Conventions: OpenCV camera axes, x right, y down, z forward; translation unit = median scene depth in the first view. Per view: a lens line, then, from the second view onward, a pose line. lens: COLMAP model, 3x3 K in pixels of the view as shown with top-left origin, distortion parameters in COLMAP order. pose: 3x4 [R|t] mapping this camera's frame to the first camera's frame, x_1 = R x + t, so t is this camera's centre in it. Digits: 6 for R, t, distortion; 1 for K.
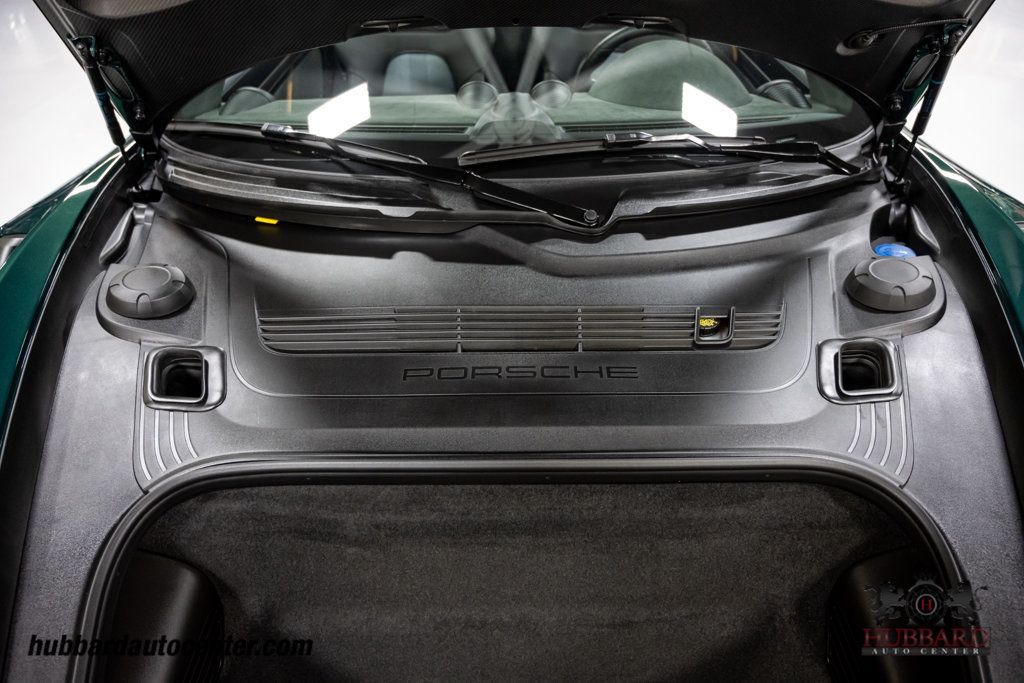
lens RADIAL K [[677.6, 0, 530.9], [0, 677.6, 347.6], [0, 0, 1]] dist [-0.005811, -0.001211]
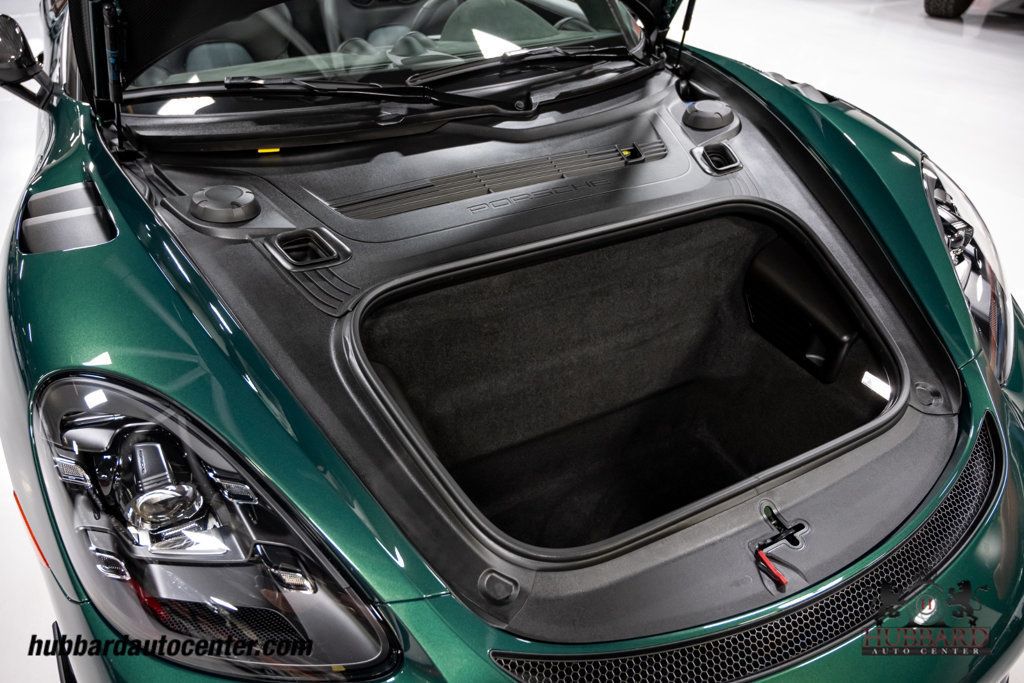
lens RADIAL K [[677.6, 0, 518.1], [0, 677.6, 335.3], [0, 0, 1]] dist [-0.005811, -0.001211]
pose [[0.888946, -0.256108, 0.379715, -0.647619], [0.265781, 0.963635, 0.027732, 0.255935], [-0.373009, 0.076269, 0.924688, -0.303101]]
